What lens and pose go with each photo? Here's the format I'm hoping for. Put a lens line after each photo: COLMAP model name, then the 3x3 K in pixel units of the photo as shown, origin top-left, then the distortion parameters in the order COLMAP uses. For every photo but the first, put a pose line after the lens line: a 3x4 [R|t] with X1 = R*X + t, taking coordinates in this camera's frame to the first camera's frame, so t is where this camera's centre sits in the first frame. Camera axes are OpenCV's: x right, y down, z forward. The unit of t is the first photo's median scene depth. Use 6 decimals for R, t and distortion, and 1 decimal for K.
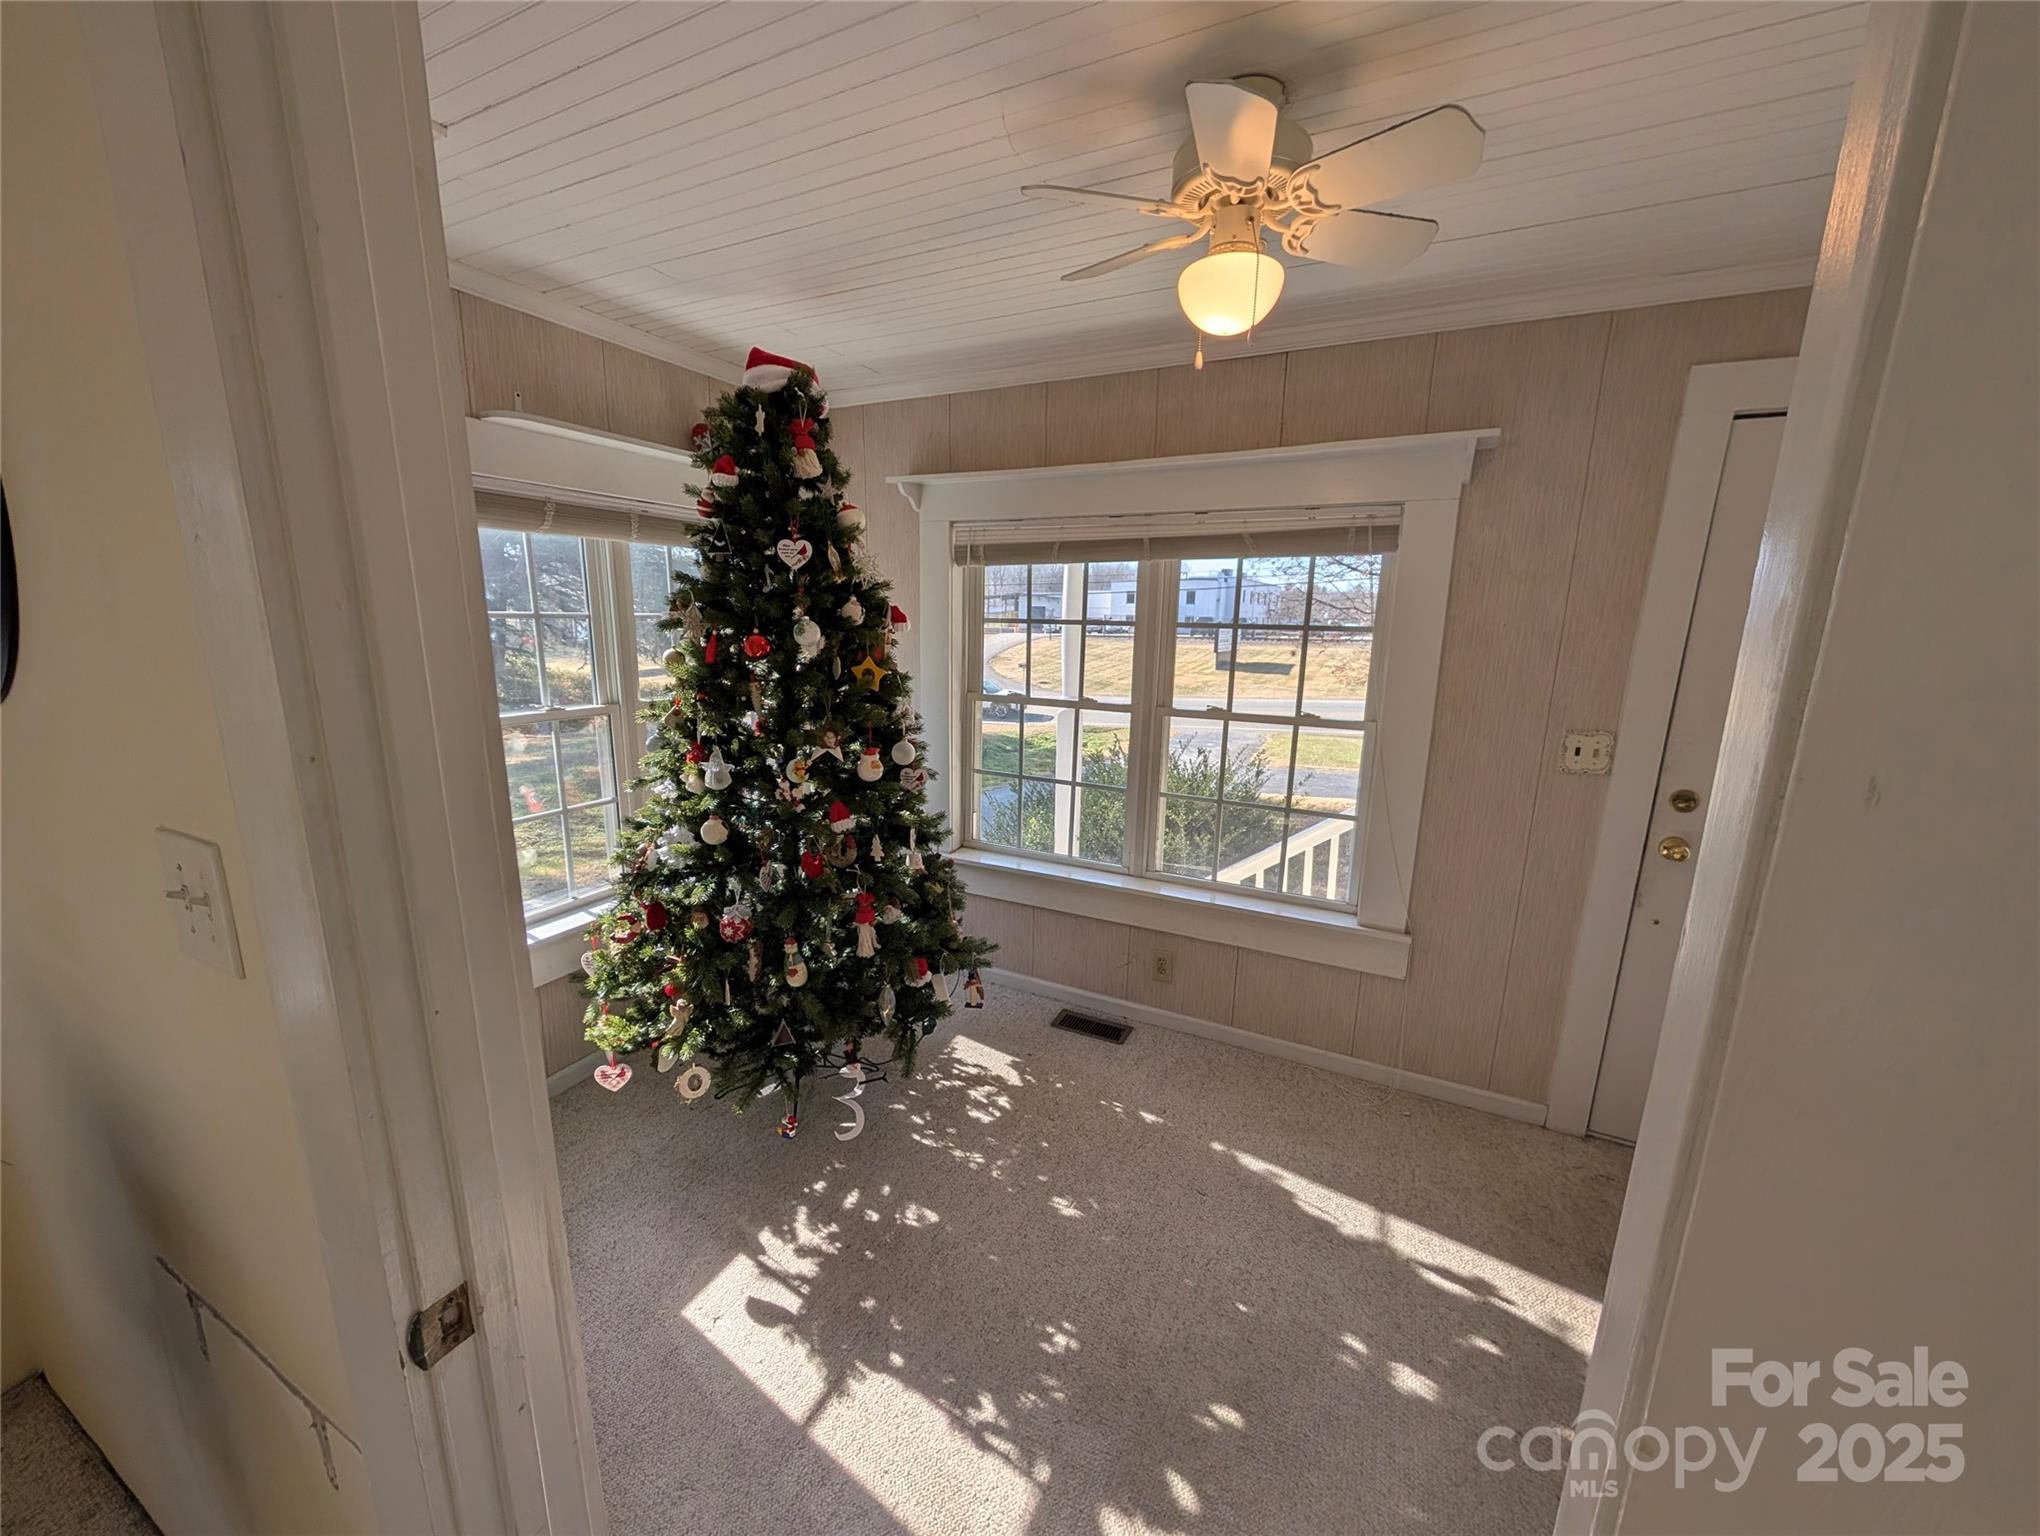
lens RADIAL K [[769.6, 0, 1011.2], [0, 769.6, 771.0], [0, 0, 1]] dist [0.001687, 0.000357]
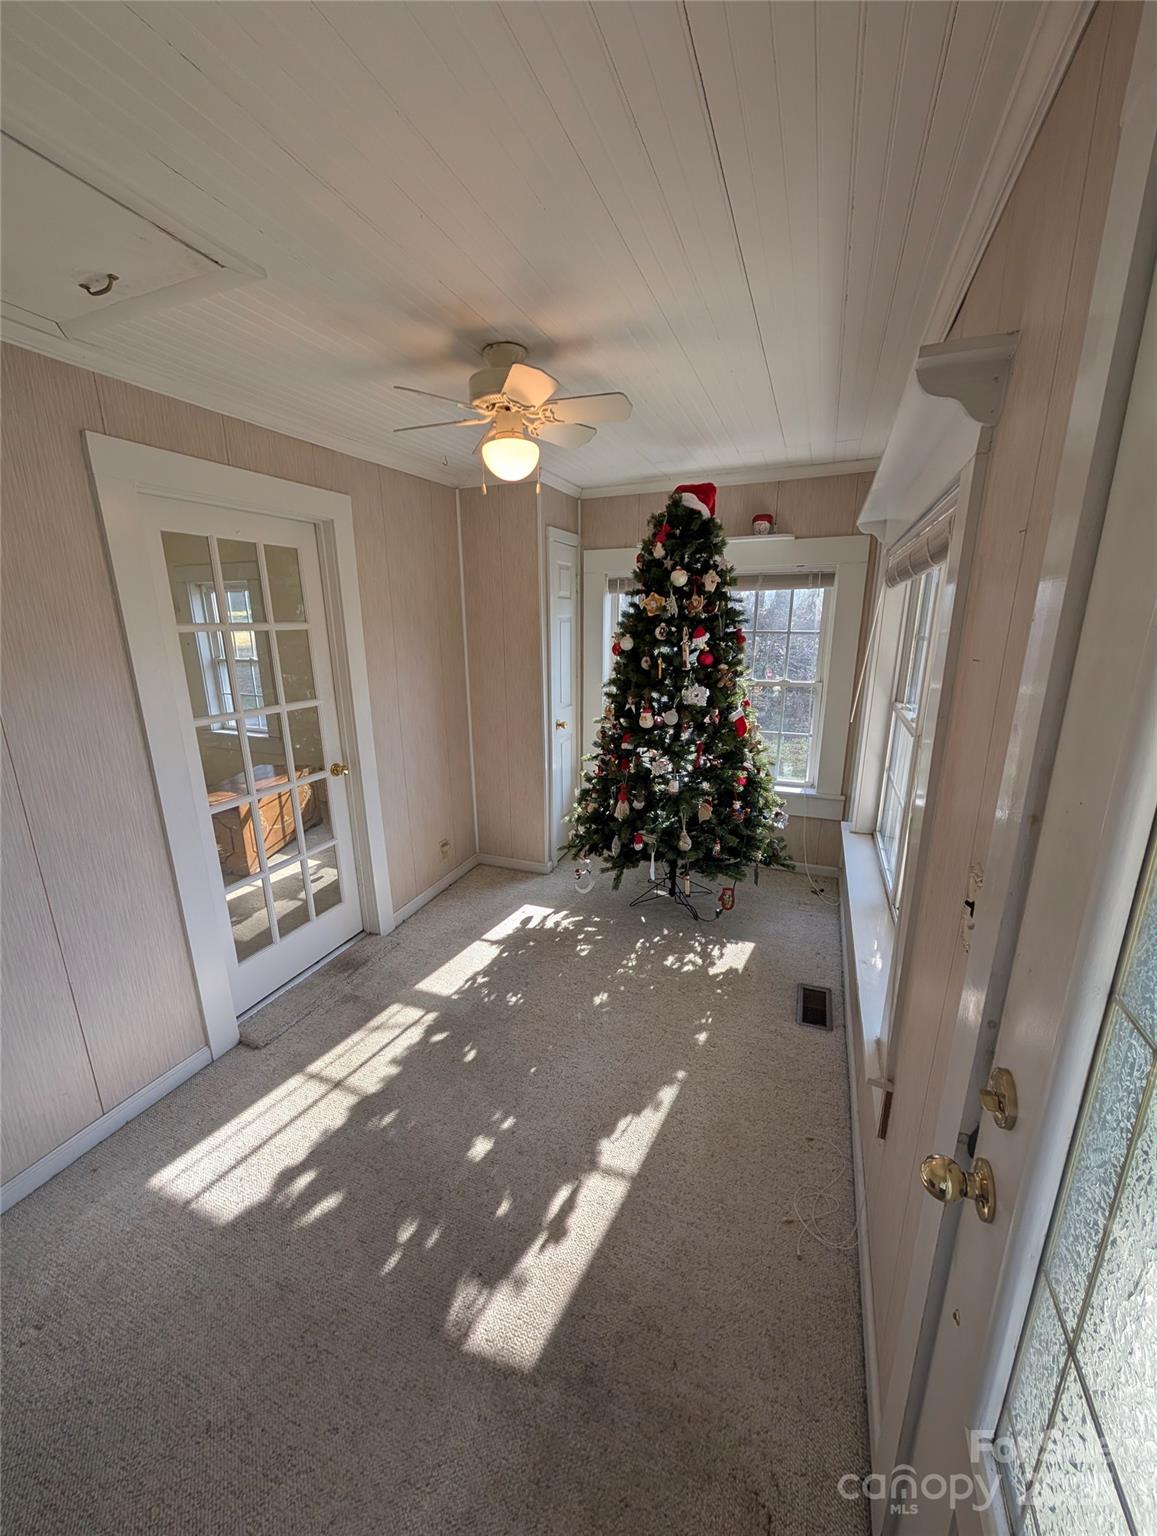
lens RADIAL K [[579.4, 0, 581.0], [0, 579.4, 763.7], [0, 0, 1]] dist [0.001687, 0.000357]
pose [[0.082025, 0.226227, -0.970615, 1.258196], [-0.191281, 0.959365, 0.207439, -0.174330], [0.978102, 0.168645, 0.121965, 0.793465]]
